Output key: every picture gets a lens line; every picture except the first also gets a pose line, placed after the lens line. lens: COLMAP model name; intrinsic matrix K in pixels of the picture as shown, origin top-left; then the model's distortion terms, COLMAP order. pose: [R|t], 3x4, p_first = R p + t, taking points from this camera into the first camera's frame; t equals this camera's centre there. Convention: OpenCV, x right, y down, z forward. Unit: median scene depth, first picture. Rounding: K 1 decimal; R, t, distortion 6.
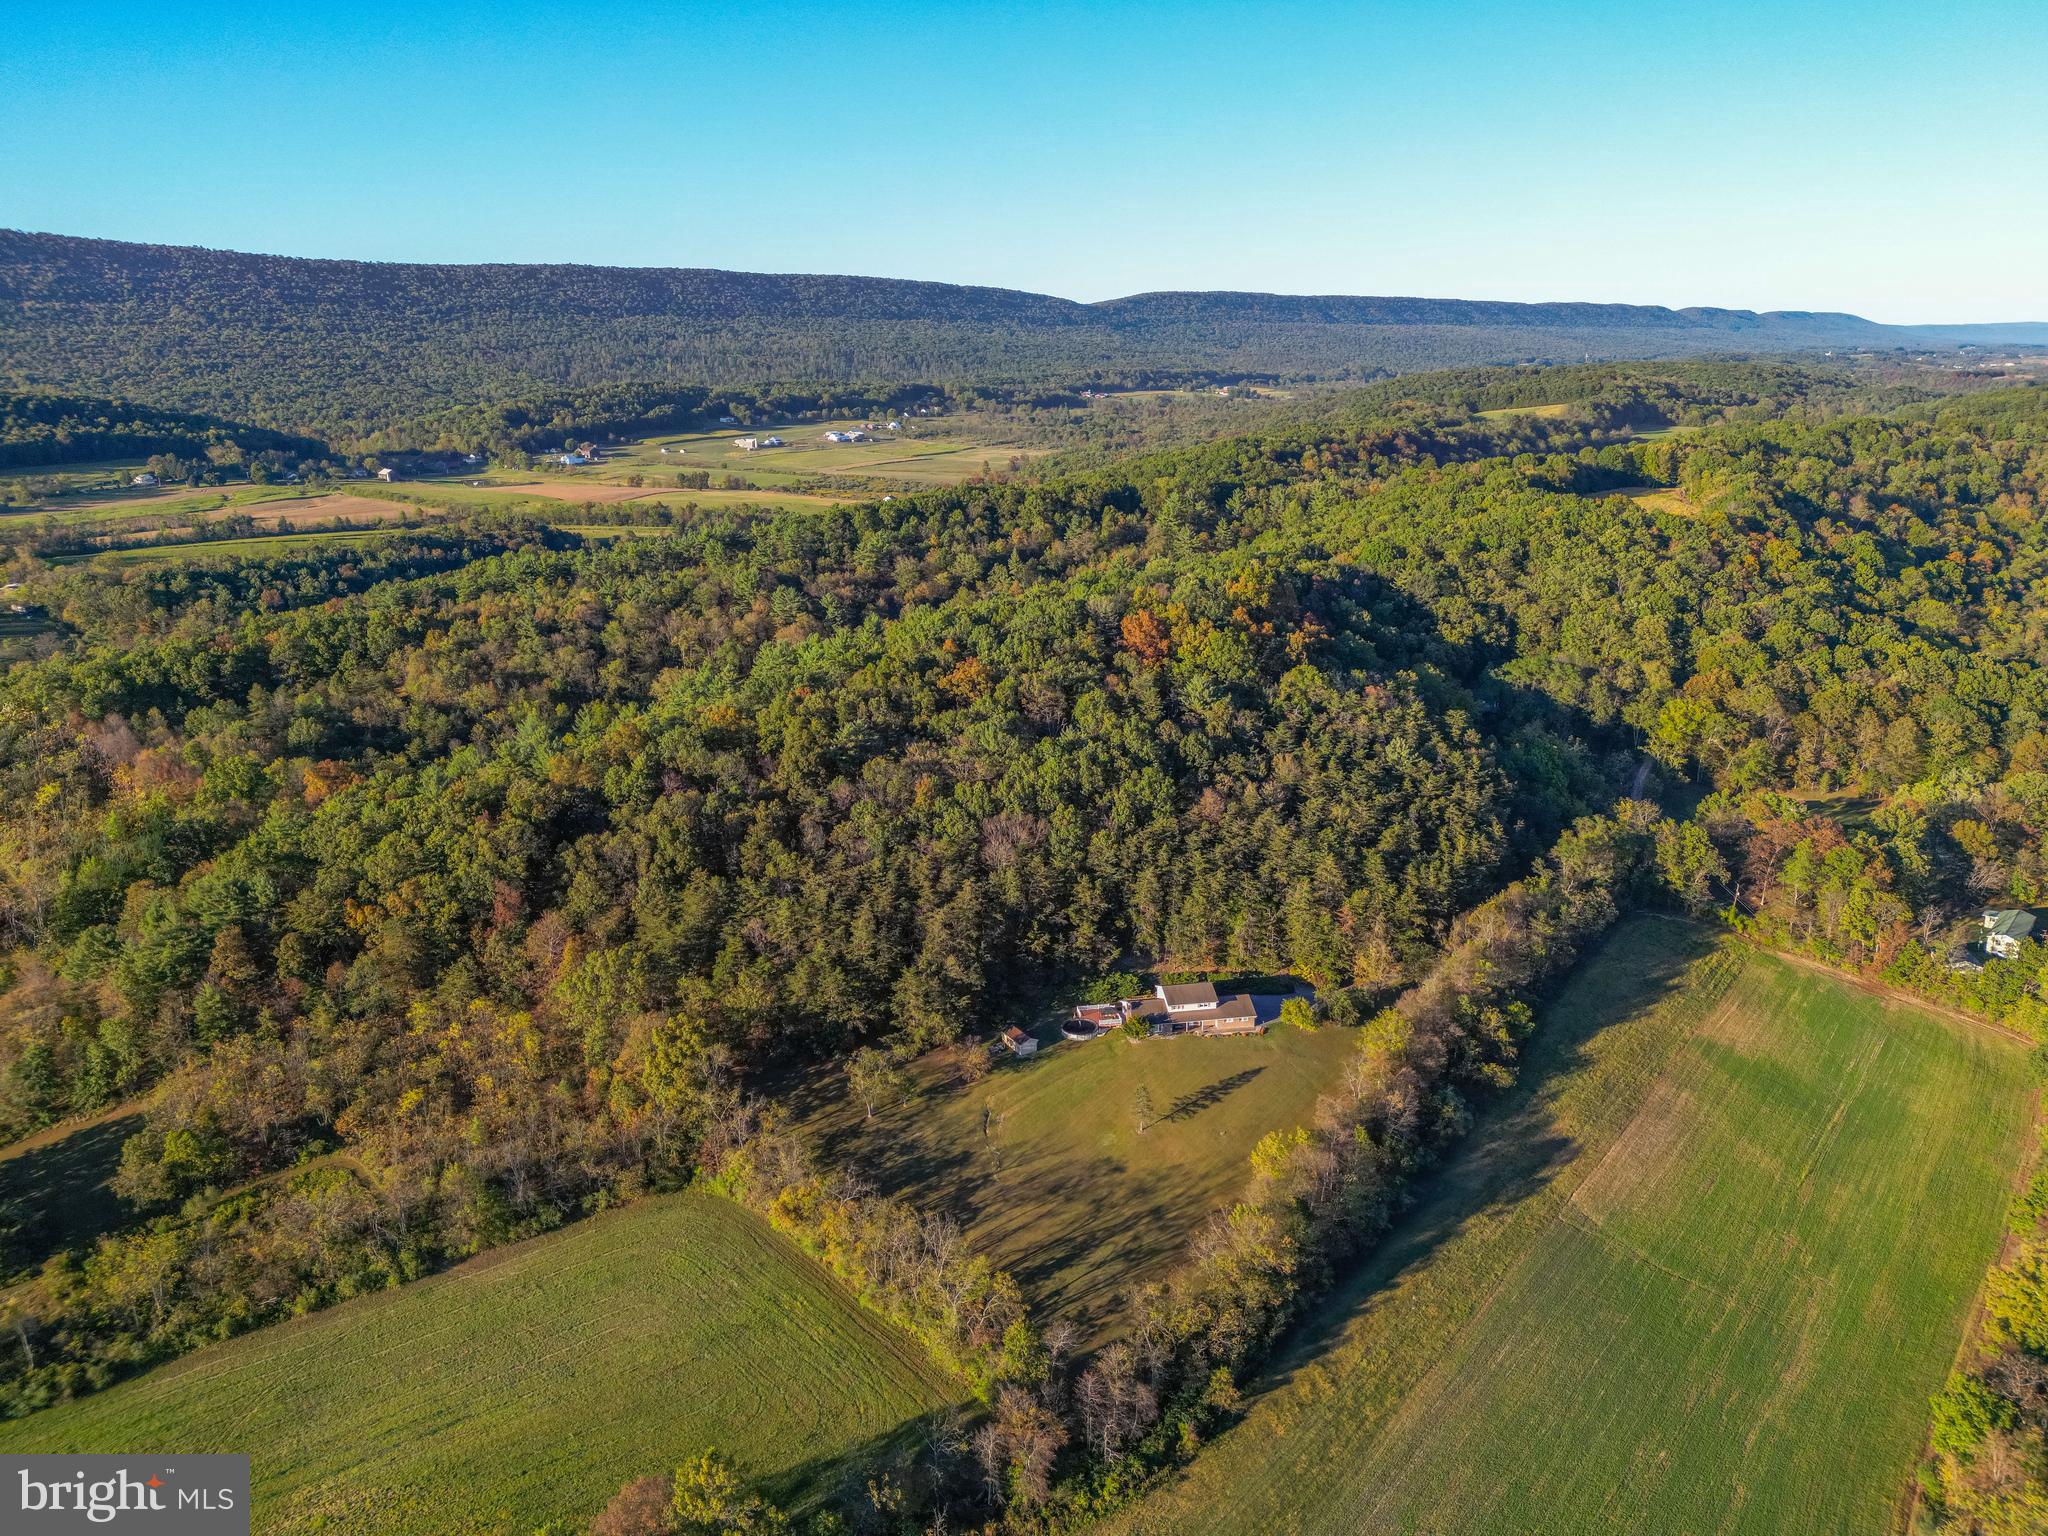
lens RADIAL K [[1454.9, 0, 1035.4], [0, 1454.9, 752.4], [0, 0, 1]] dist [0.010056, -0.013449]
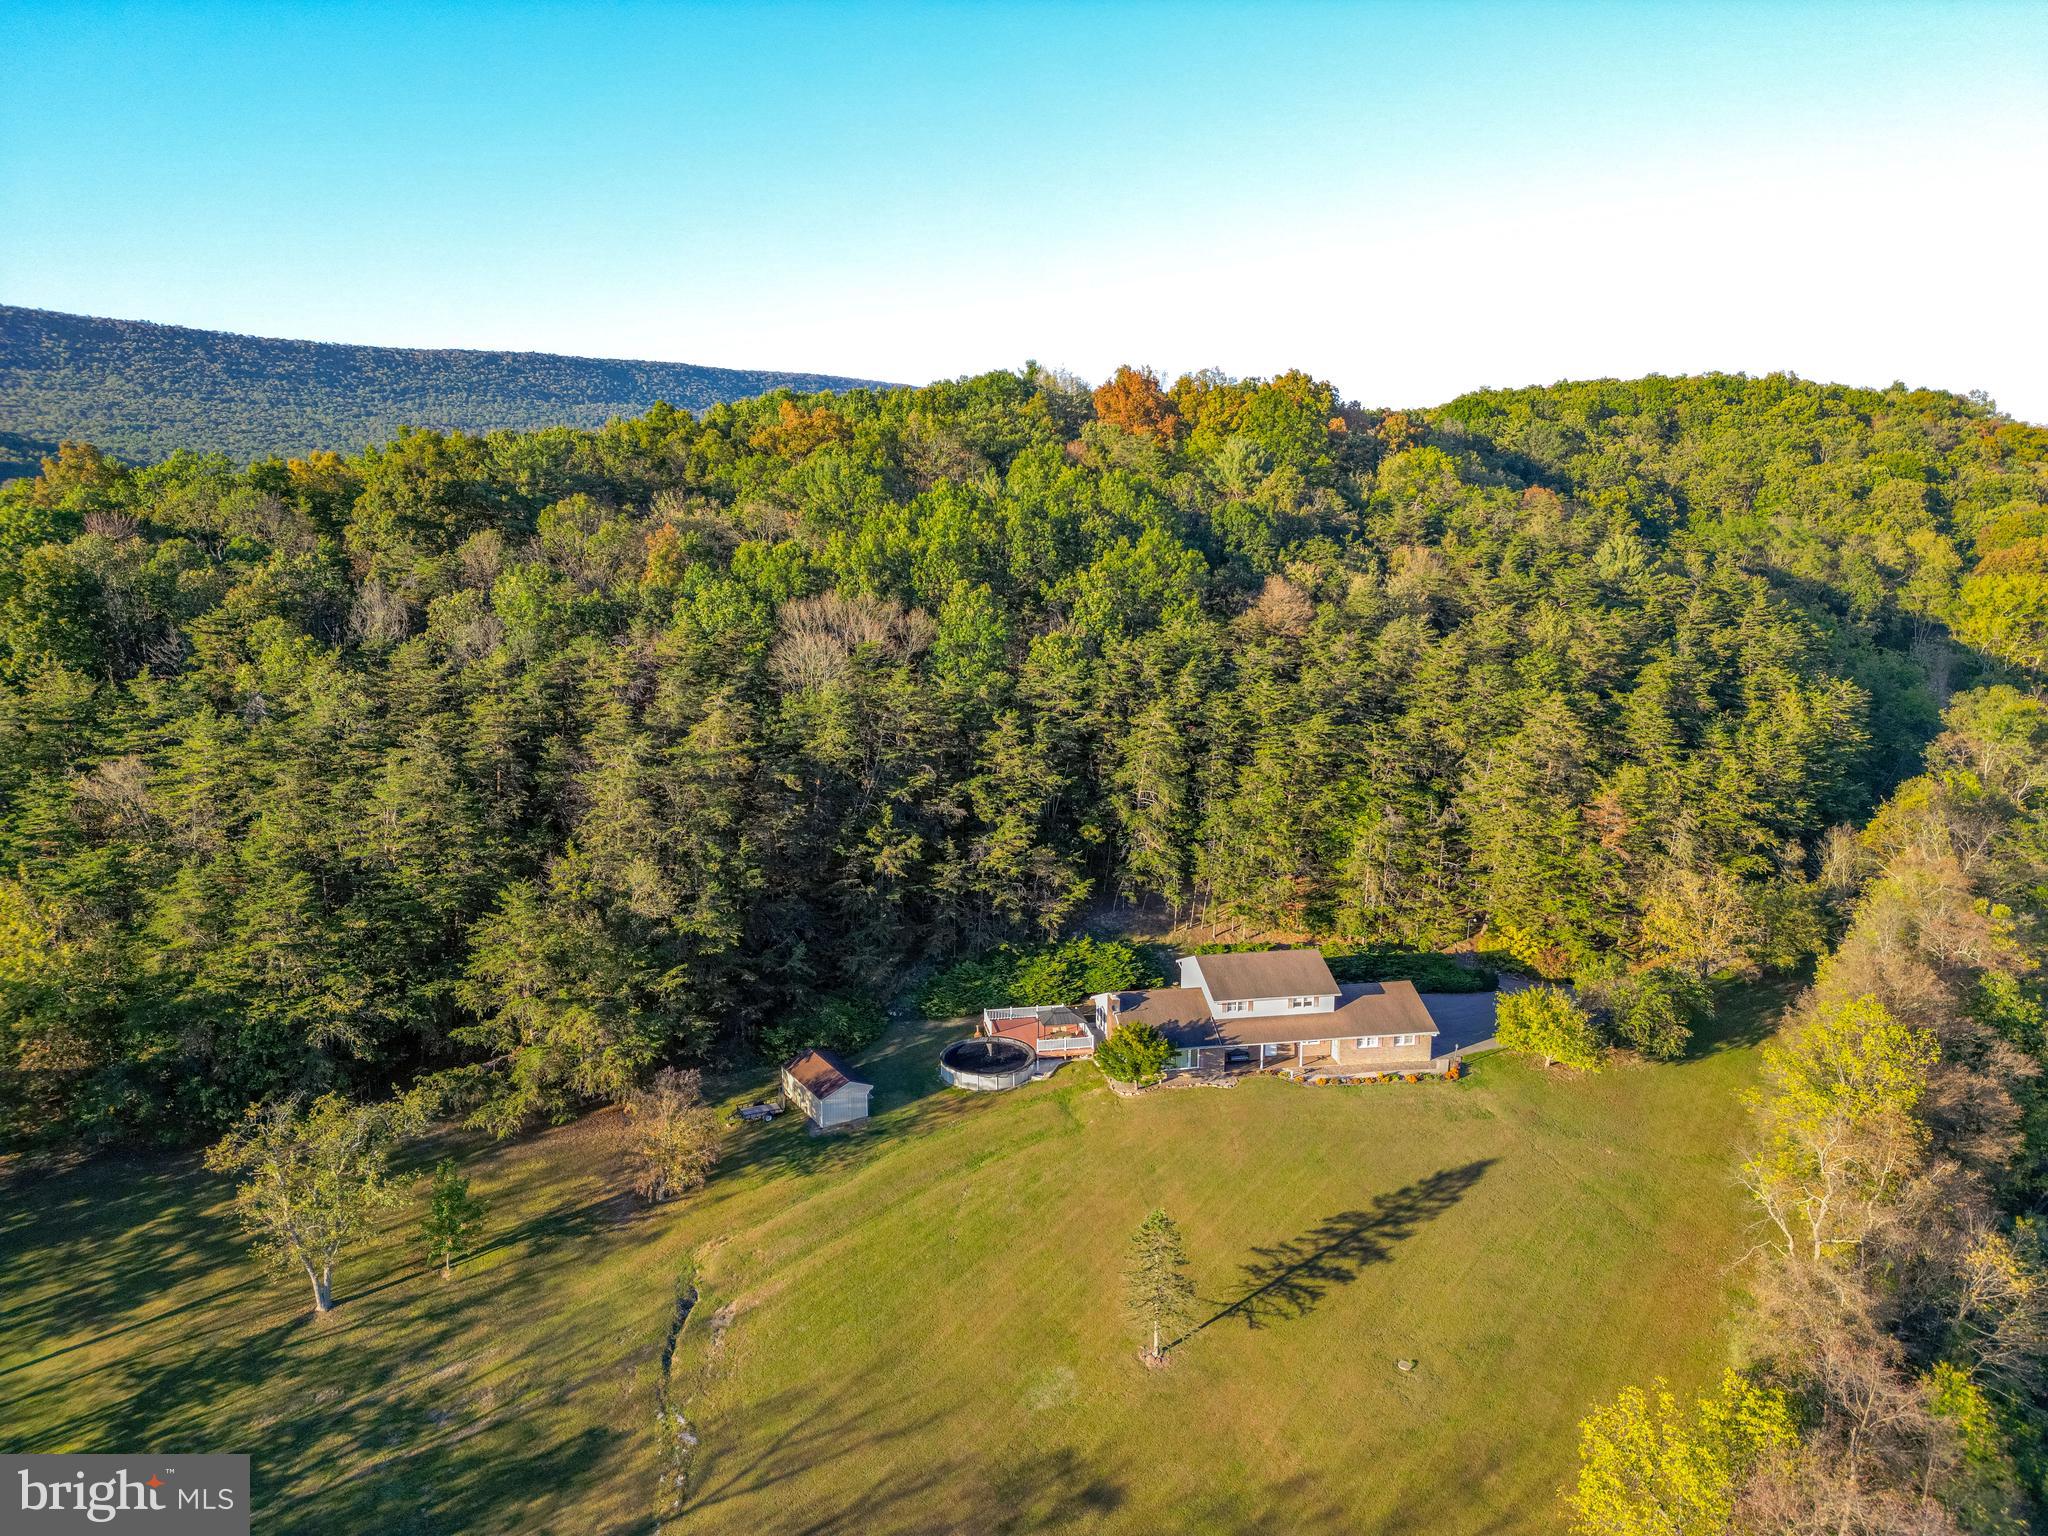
lens RADIAL K [[1454.9, 0, 1019.9], [0, 1454.9, 786.2], [0, 0, 1]] dist [0.010056, -0.013449]
pose [[0.999896, 0.007168, 0.012478, 0.032201], [-0.006564, 0.998835, -0.047809, 0.128416], [-0.012806, 0.047722, 0.998779, 0.578615]]
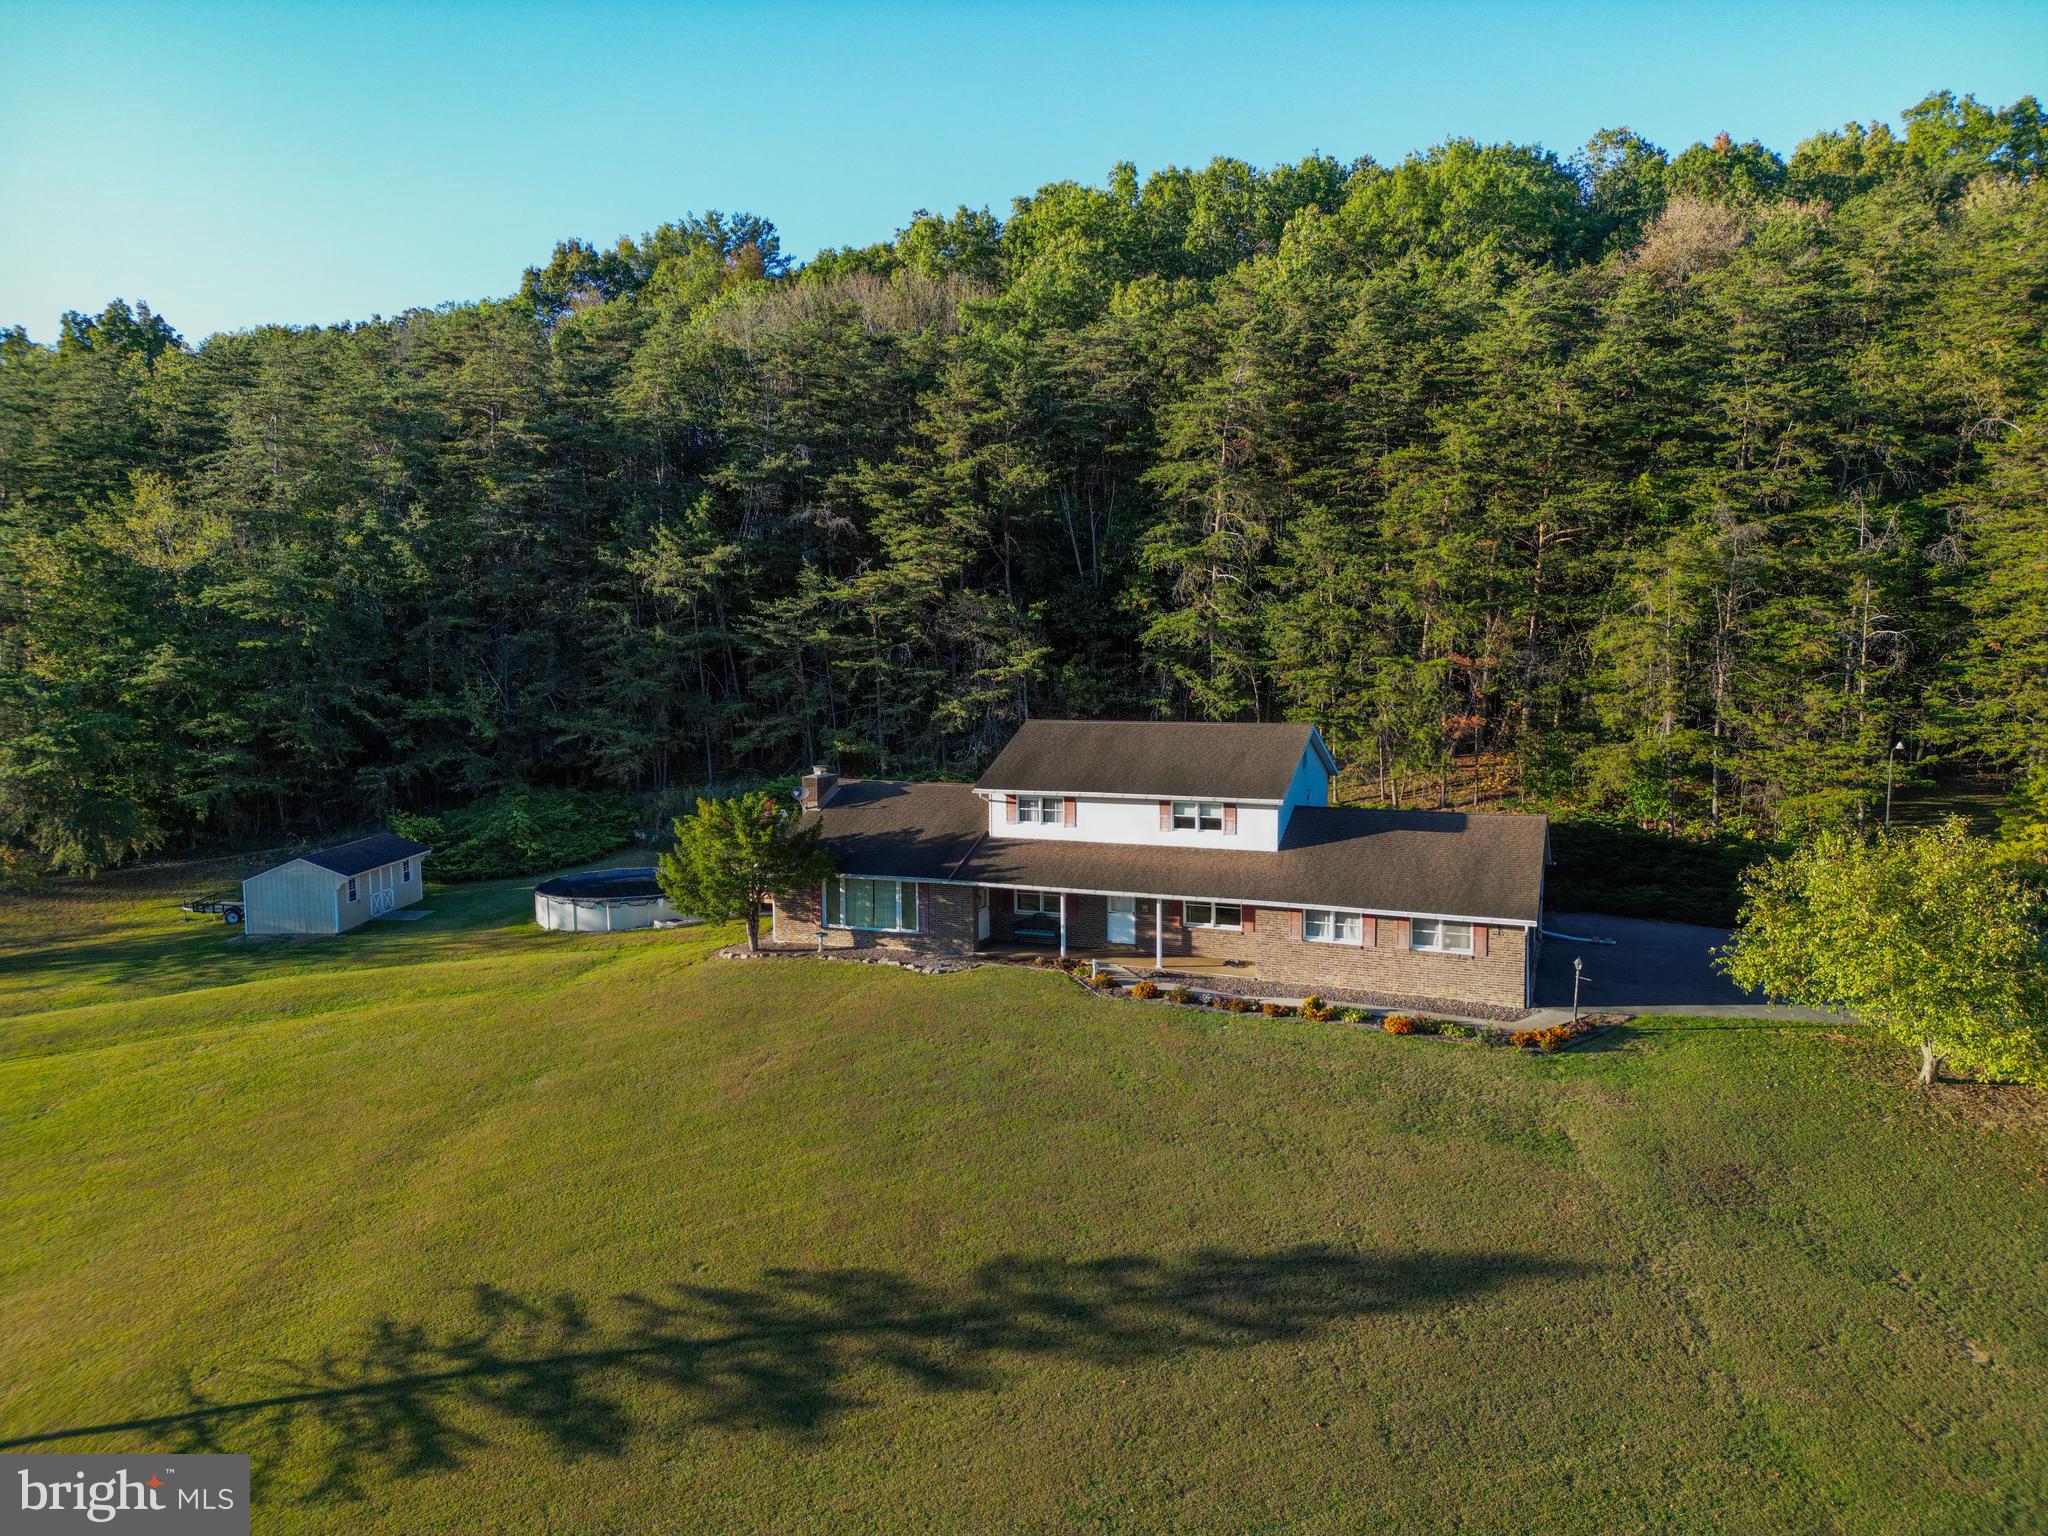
lens RADIAL K [[1454.9, 0, 1021.2], [0, 1454.9, 767.4], [0, 0, 1]] dist [0.010056, -0.013449]
pose [[0.872487, 0.059067, -0.485055, 0.169330], [-0.118186, 0.988703, -0.092188, 0.176167], [0.474130, 0.137759, 0.869611, 0.803072]]
